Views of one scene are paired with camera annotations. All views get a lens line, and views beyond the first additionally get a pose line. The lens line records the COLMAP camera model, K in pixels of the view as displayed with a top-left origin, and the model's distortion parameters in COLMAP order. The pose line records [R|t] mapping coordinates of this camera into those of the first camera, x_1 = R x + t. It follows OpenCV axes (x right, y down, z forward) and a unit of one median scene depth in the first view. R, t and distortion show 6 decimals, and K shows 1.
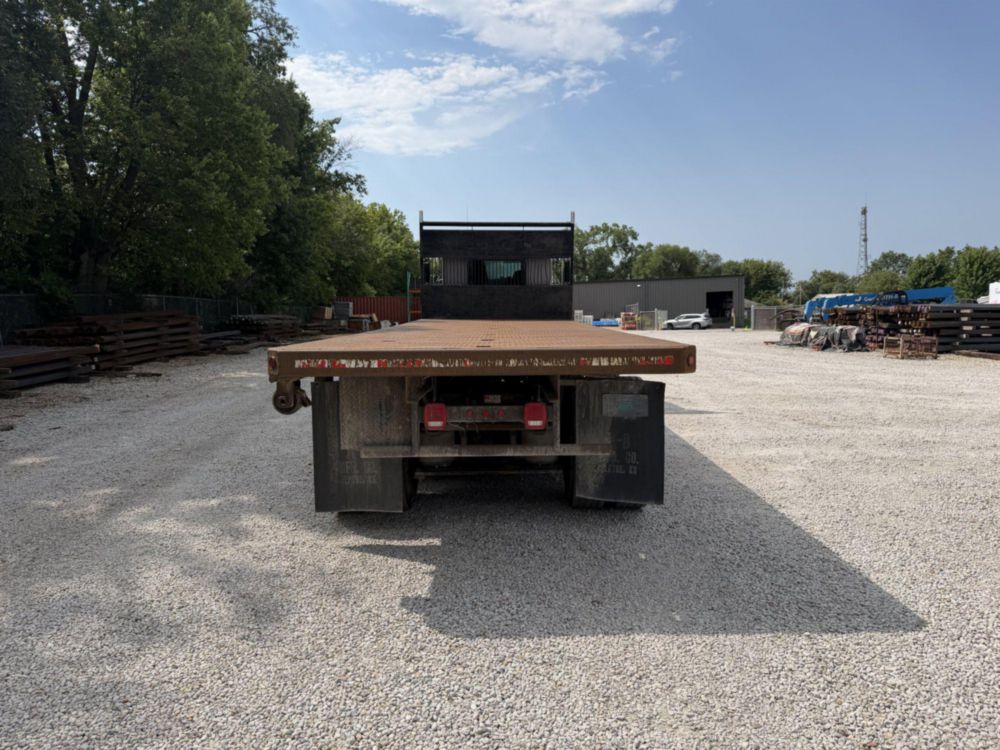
lens RADIAL K [[708.7, 0, 506.6], [0, 708.7, 384.5], [0, 0, 1]] dist [0.048489, -0.054590]
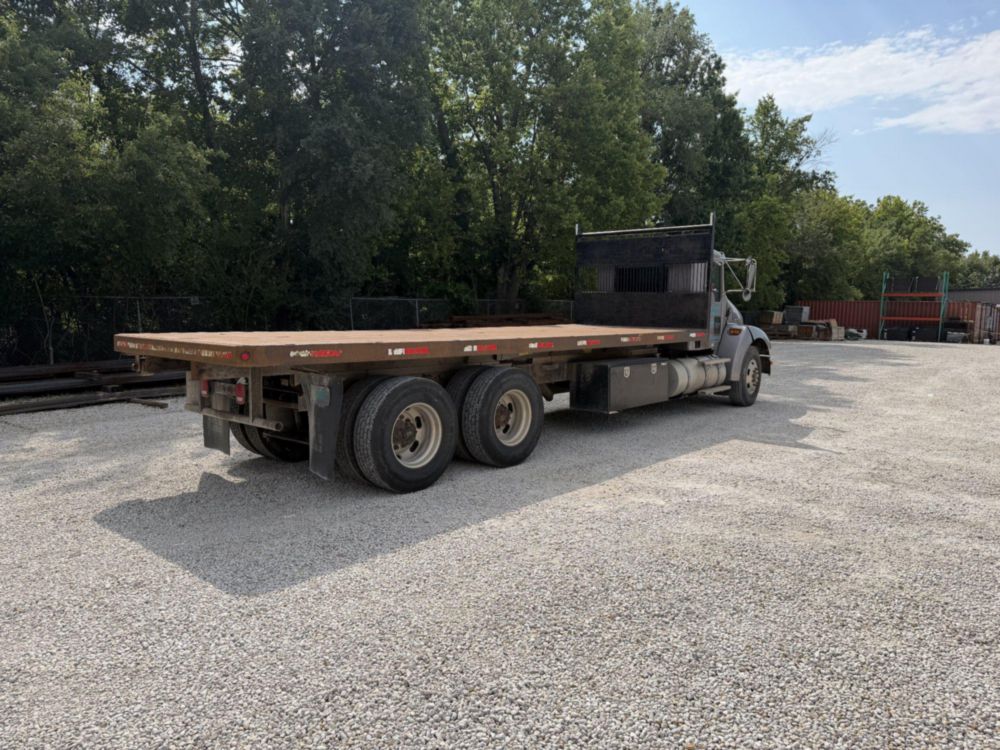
lens RADIAL K [[686.9, 0, 509.1], [0, 686.9, 413.4], [0, 0, 1]] dist [0.023252, -0.020494]
pose [[0.748370, 0.113849, -0.653437, 0.114527], [-0.086187, 0.993498, 0.074389, -0.006177], [0.657658, 0.000647, 0.753317, 0.029333]]
